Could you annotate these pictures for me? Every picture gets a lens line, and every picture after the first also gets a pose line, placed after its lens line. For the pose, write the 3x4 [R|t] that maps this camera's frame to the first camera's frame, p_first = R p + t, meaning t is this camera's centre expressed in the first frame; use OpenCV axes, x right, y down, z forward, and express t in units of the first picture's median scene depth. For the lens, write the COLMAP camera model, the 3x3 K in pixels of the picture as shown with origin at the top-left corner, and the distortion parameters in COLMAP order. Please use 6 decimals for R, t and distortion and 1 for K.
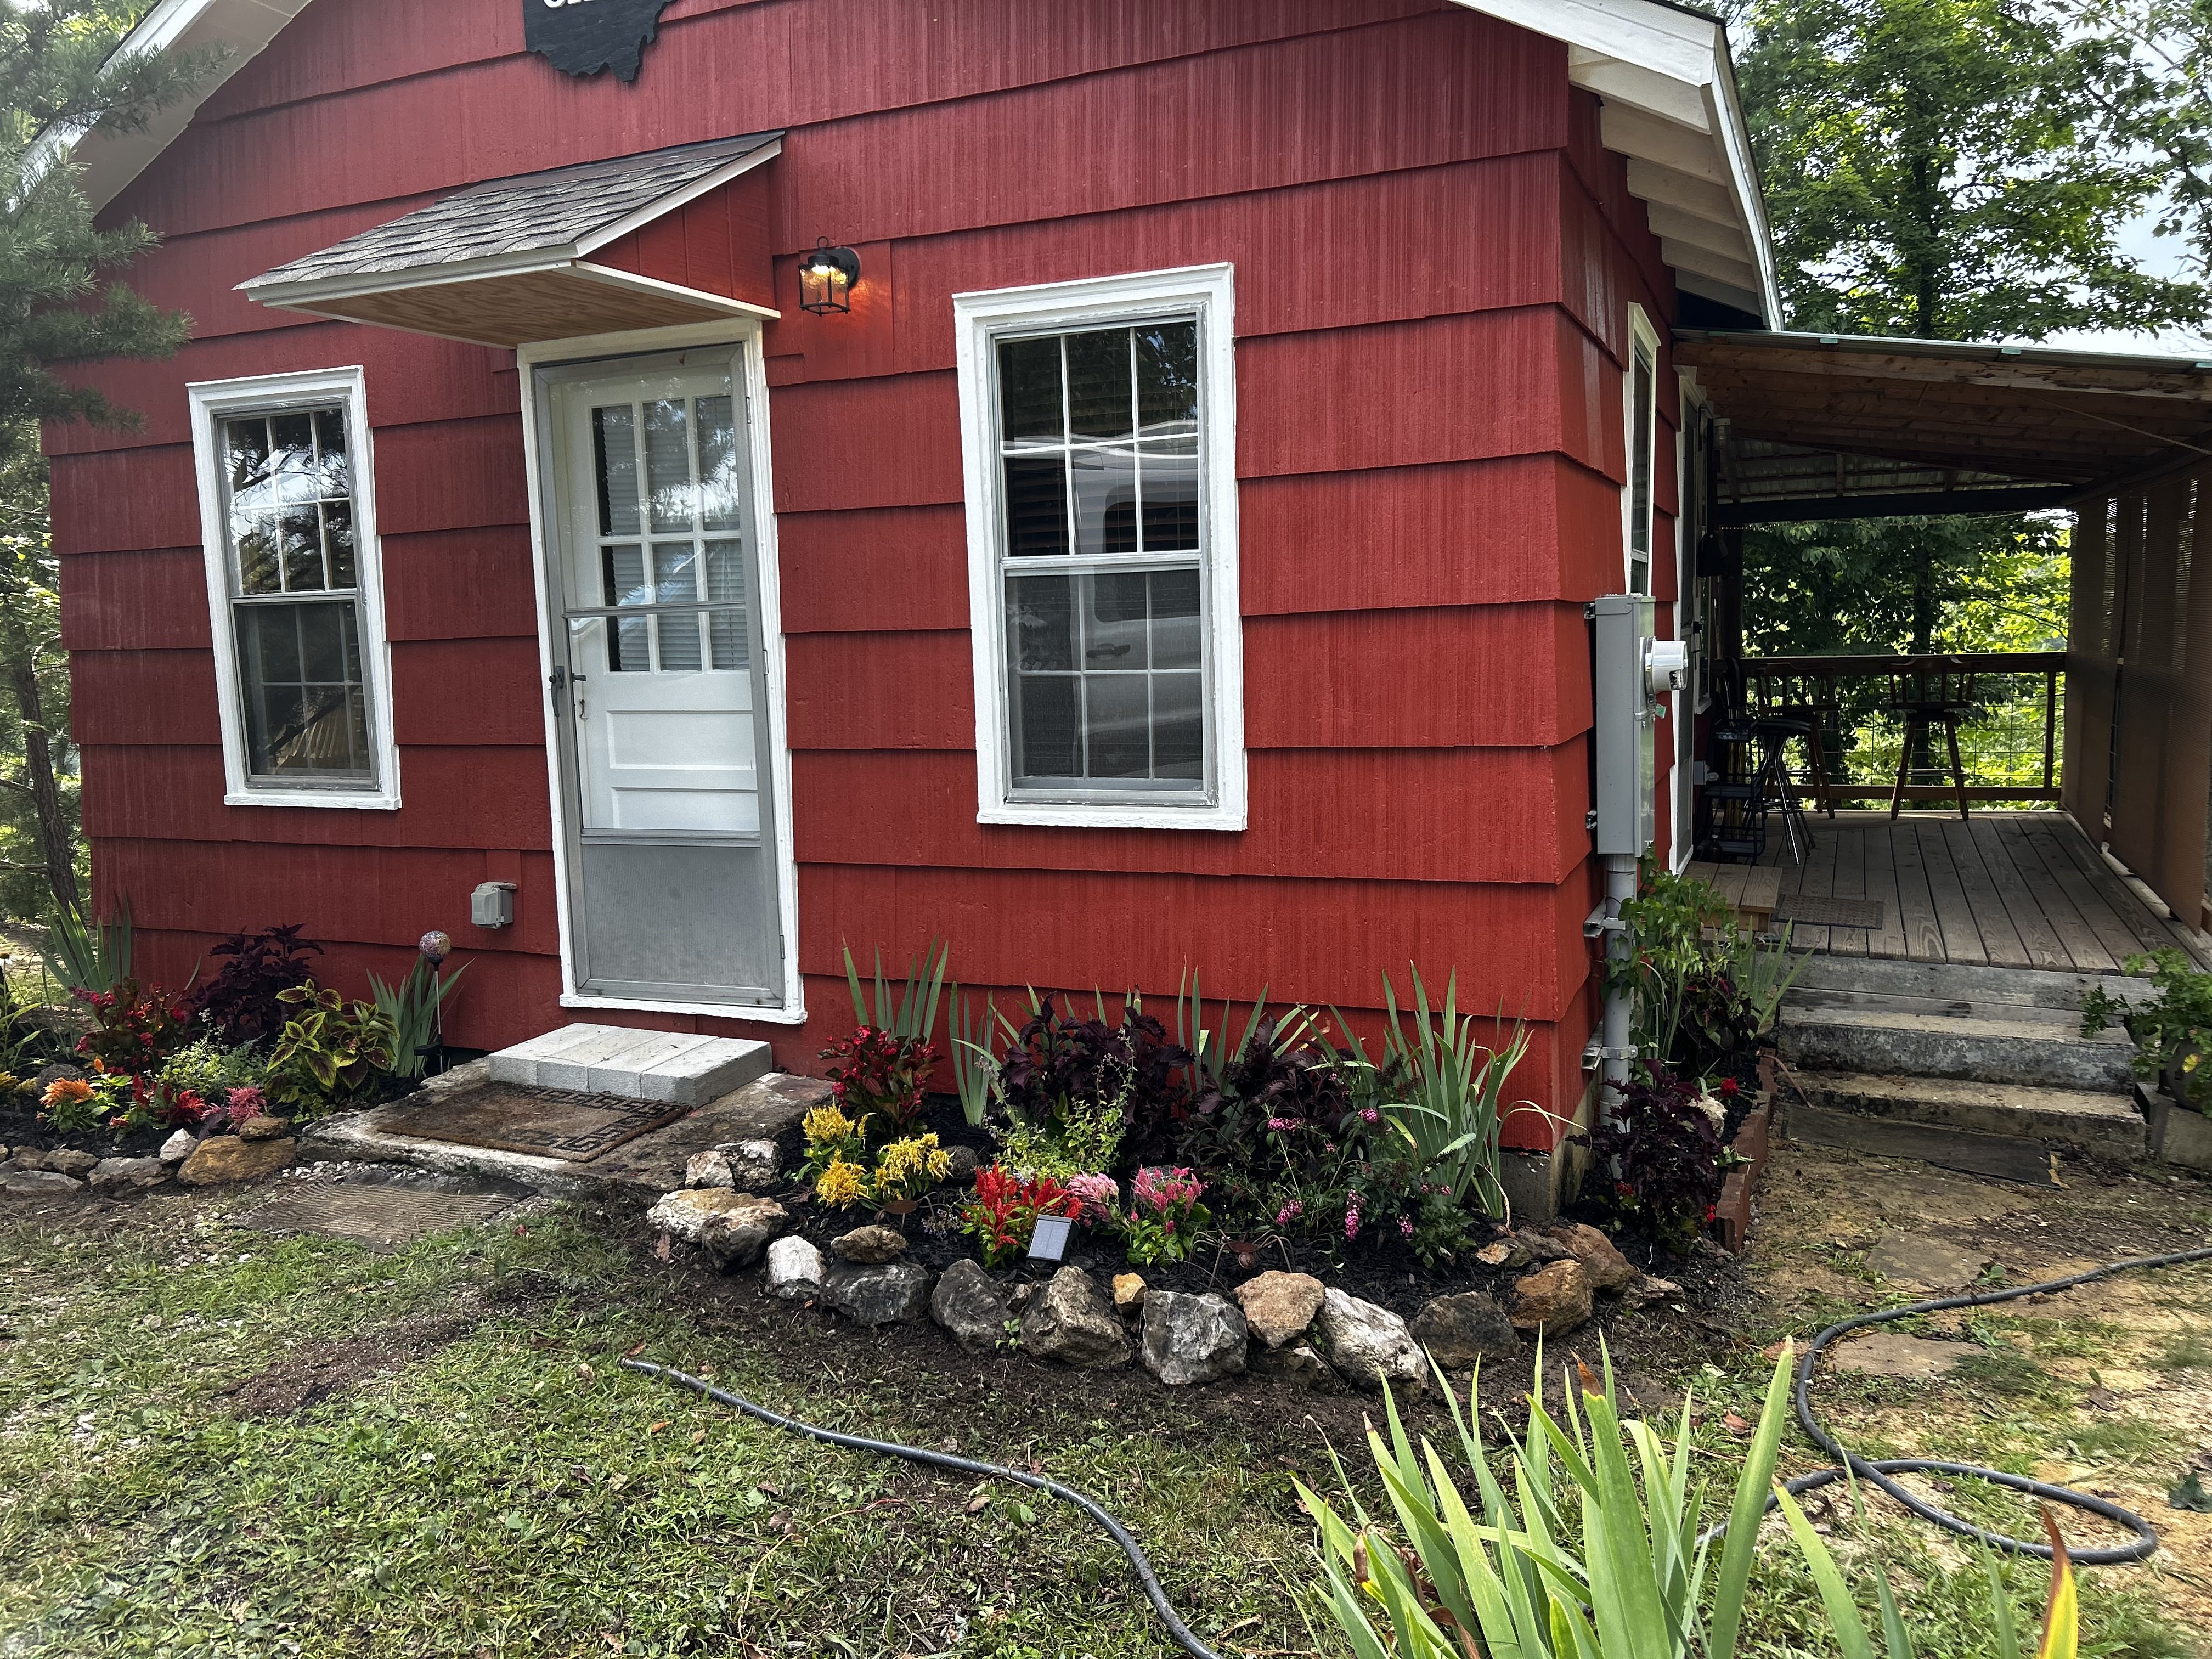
lens RADIAL K [[1829.6, 0, 1101.2], [0, 1829.6, 872.2], [0, 0, 1]] dist [0.013196, 0.001927]
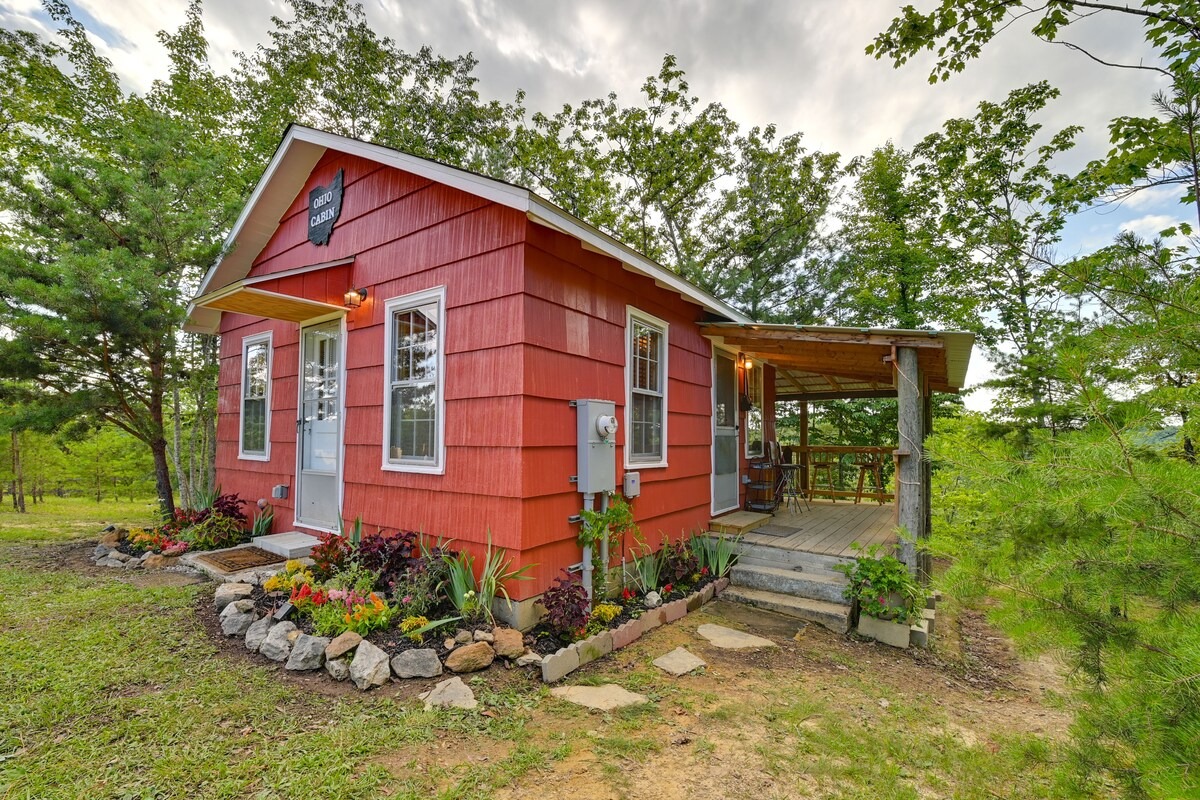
lens RADIAL K [[552.9, 0, 577.8], [0, 552.9, 411.2], [0, 0, 1]] dist [-0.019002, -0.000278]
pose [[0.979618, 0.029369, -0.198710, 0.422469], [-0.065406, 0.981980, -0.177305, 0.018013], [0.189922, 0.186688, 0.963886, 0.179225]]
